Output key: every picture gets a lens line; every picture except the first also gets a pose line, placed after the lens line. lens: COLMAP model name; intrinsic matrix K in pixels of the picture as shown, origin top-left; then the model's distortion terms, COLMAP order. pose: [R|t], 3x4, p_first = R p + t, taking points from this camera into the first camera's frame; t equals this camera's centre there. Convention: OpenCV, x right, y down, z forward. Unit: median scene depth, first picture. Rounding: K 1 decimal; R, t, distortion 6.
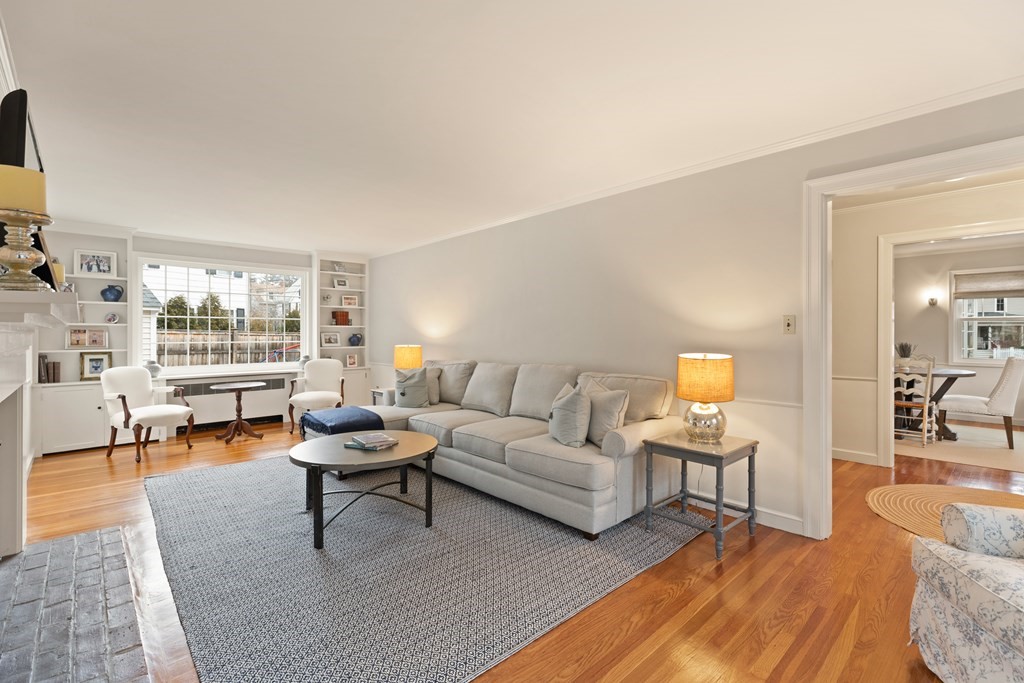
lens RADIAL K [[467.6, 0, 521.5], [0, 467.6, 337.6], [0, 0, 1]] dist [0.007476, 0.000653]
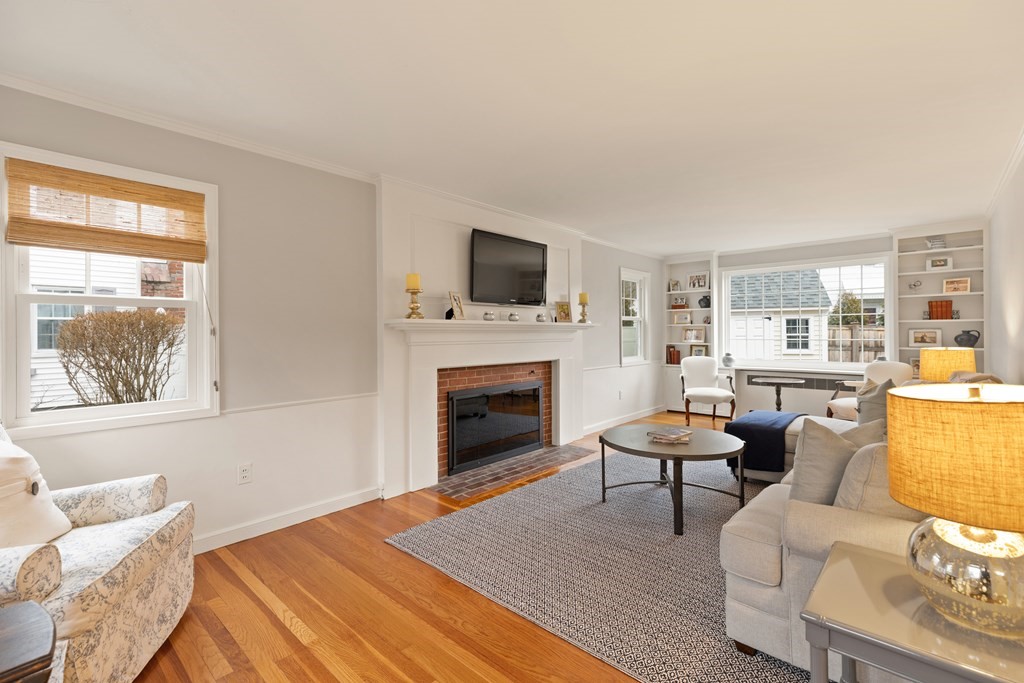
lens RADIAL K [[467.6, 0, 514.8], [0, 467.6, 337.1], [0, 0, 1]] dist [0.007476, 0.000653]
pose [[0.069047, 0.009599, -0.997567, 0.406524], [-0.002491, 0.999952, 0.009449, -0.003839], [0.997610, 0.001832, 0.069067, 0.336076]]
